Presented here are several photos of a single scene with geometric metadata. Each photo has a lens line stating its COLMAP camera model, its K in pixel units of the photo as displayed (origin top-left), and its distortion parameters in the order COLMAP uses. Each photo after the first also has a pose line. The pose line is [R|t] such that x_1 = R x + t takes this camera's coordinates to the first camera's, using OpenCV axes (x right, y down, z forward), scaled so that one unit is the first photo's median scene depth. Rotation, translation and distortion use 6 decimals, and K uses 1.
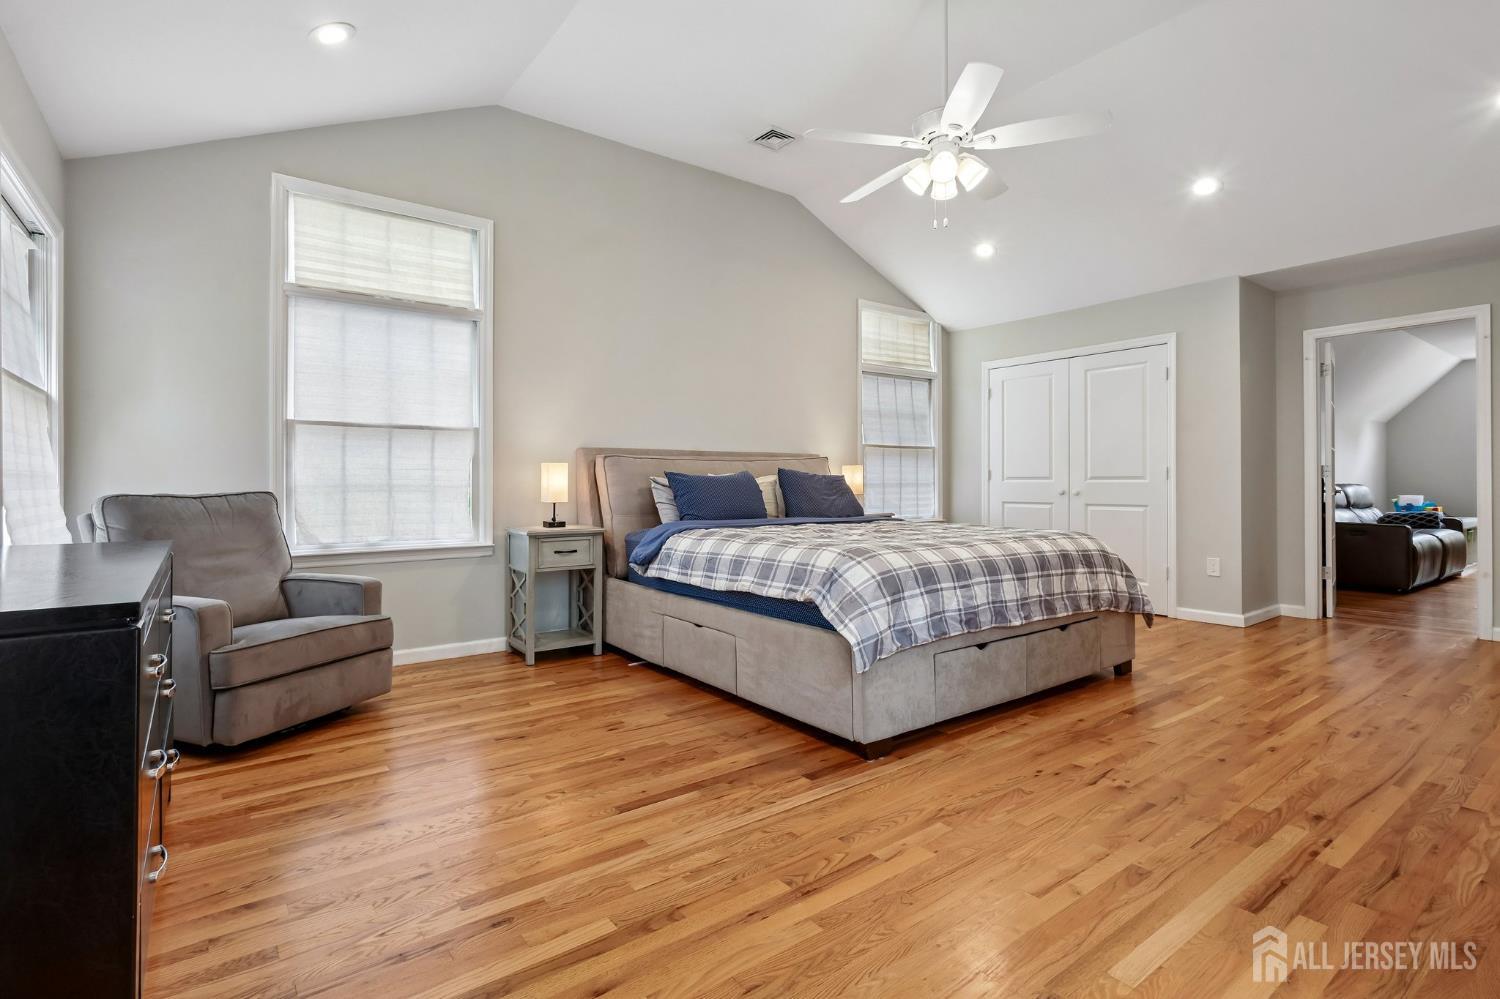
lens RADIAL K [[711.5, 0, 744.0], [0, 711.5, 488.6], [0, 0, 1]] dist [0.001811, 0.000123]
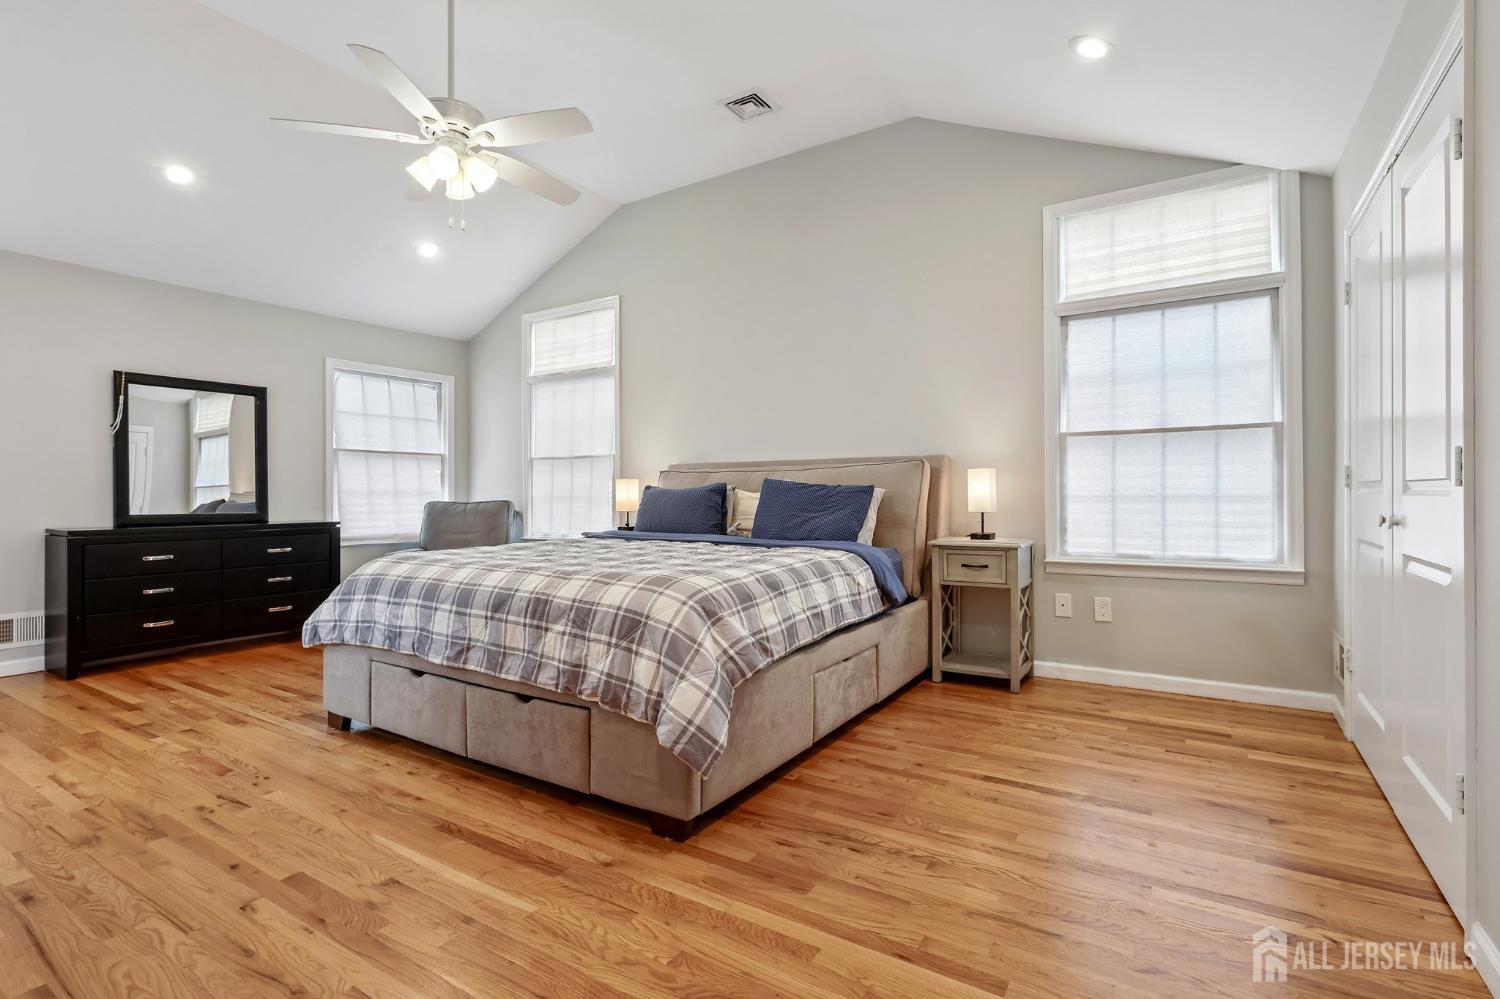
lens RADIAL K [[711.5, 0, 746.4], [0, 711.5, 496.0], [0, 0, 1]] dist [0.001811, 0.000123]
pose [[0.351742, 0.004579, -0.936086, 0.975959], [-0.003562, 0.999987, 0.003554, -0.011596], [0.936090, 0.002084, 0.351753, 0.771594]]
